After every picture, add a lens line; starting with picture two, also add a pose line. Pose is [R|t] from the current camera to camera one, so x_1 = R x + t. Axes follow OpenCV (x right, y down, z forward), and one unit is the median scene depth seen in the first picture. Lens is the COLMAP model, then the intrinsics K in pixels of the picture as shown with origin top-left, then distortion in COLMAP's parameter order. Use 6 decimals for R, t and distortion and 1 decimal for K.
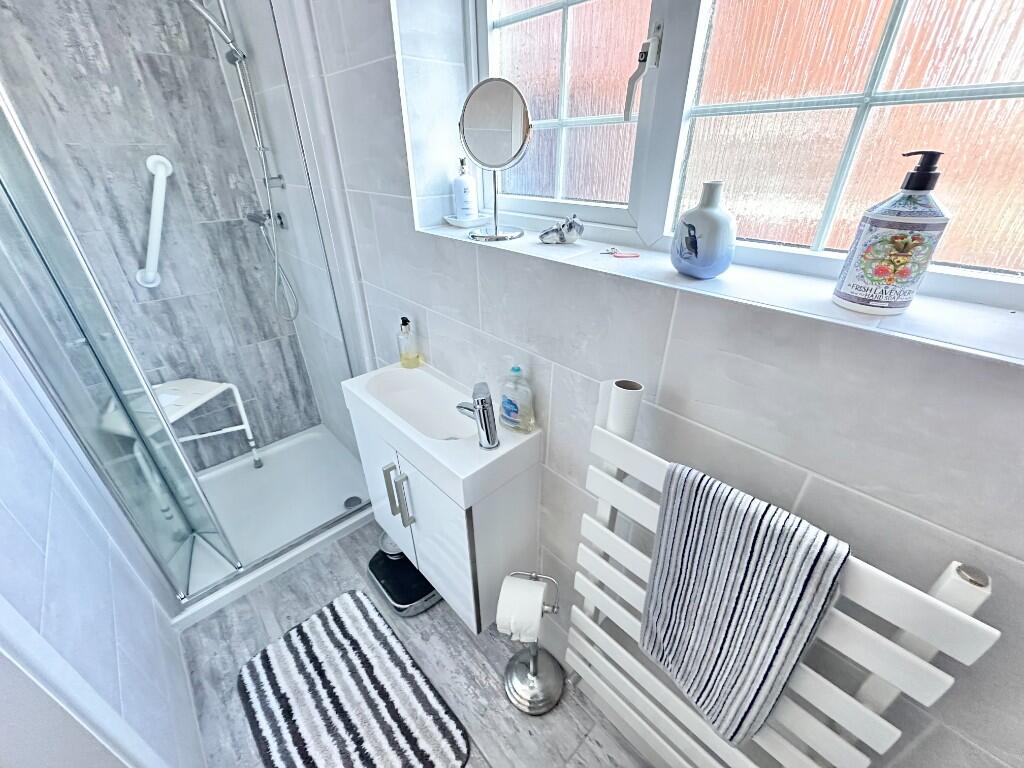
lens RADIAL K [[408.6, 0, 512.3], [0, 408.6, 383.2], [0, 0, 1]] dist [-0.002153, 0.000721]
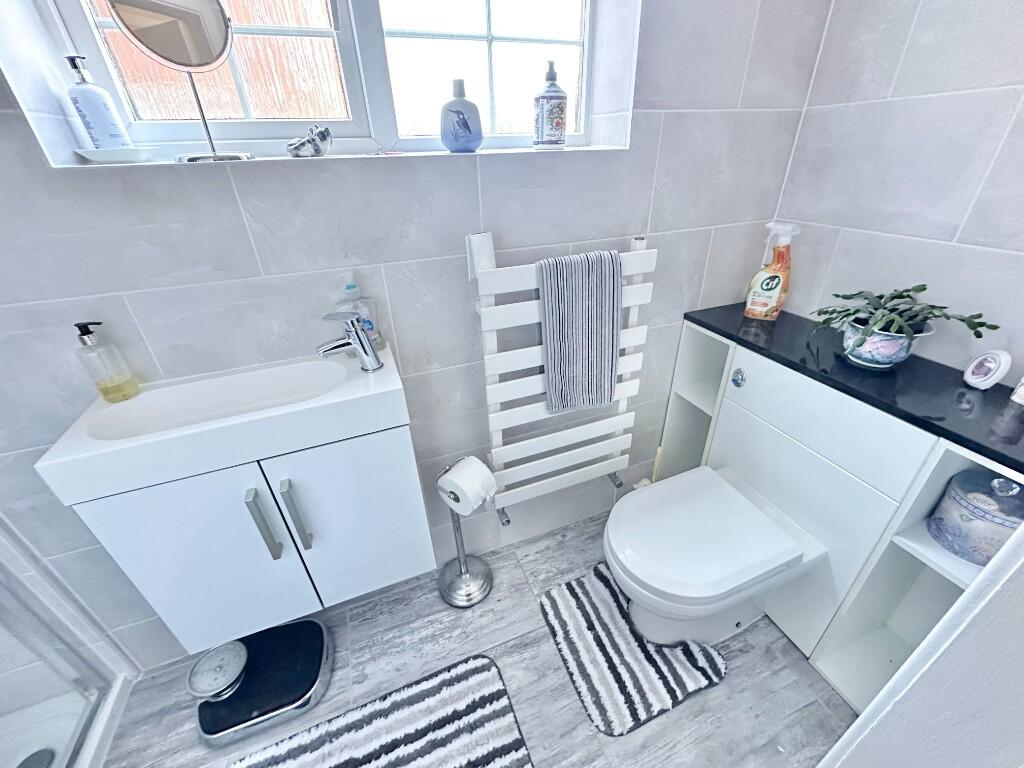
lens RADIAL K [[408.6, 0, 511.7], [0, 408.6, 381.8], [0, 0, 1]] dist [-0.002153, 0.000721]
pose [[0.382764, -0.465639, 0.797917, -0.564170], [0.476473, 0.839457, 0.261315, 0.064595], [-0.791495, 0.280164, 0.543179, 0.183153]]
